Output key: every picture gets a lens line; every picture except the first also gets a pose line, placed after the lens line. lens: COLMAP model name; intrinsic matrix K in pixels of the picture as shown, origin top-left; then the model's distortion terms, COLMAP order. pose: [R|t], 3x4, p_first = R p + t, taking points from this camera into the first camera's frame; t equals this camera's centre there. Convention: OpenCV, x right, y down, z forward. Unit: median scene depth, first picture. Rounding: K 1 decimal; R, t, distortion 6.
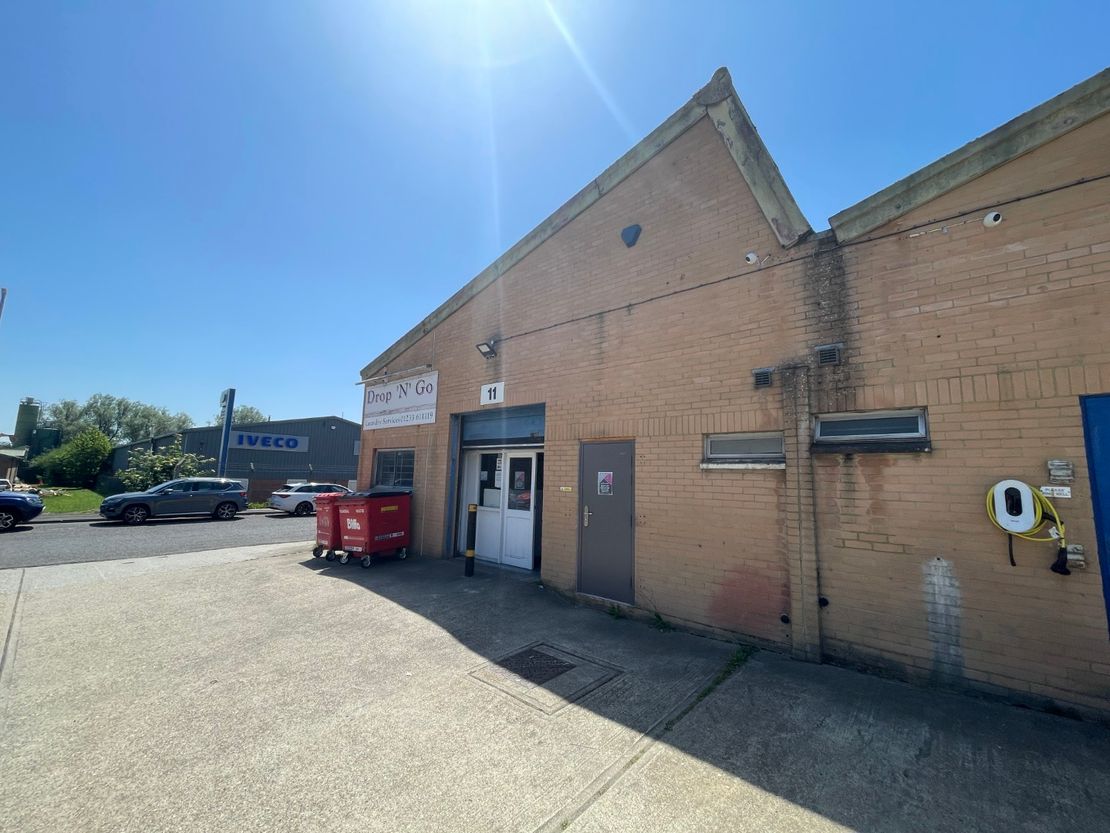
lens RADIAL K [[444.3, 0, 555.0], [0, 444.3, 416.5], [0, 0, 1]] dist [-0.003052, -0.000211]
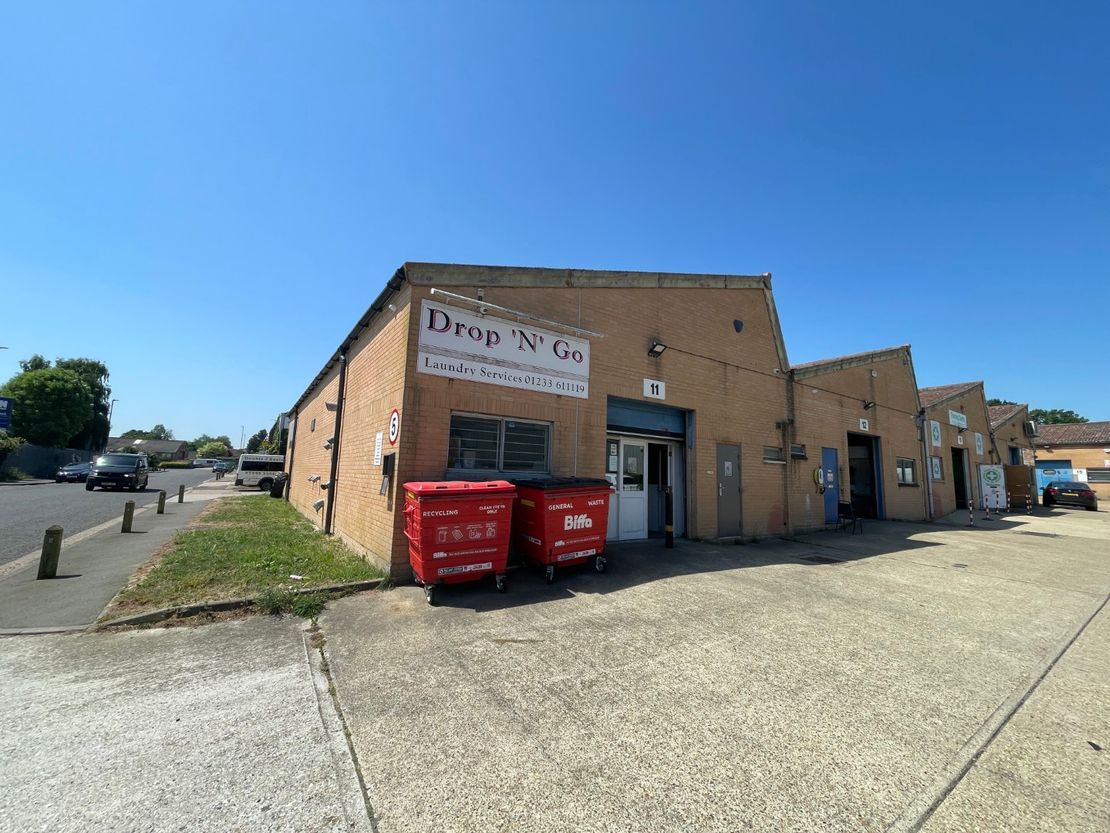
lens RADIAL K [[444.3, 0, 555.0], [0, 444.3, 416.5], [0, 0, 1]] dist [-0.003052, -0.000211]
pose [[0.251330, 0.110764, 0.961543, -1.820895], [-0.158602, 0.984715, -0.071978, 0.196498], [-0.954819, -0.134413, 0.265056, 1.316894]]
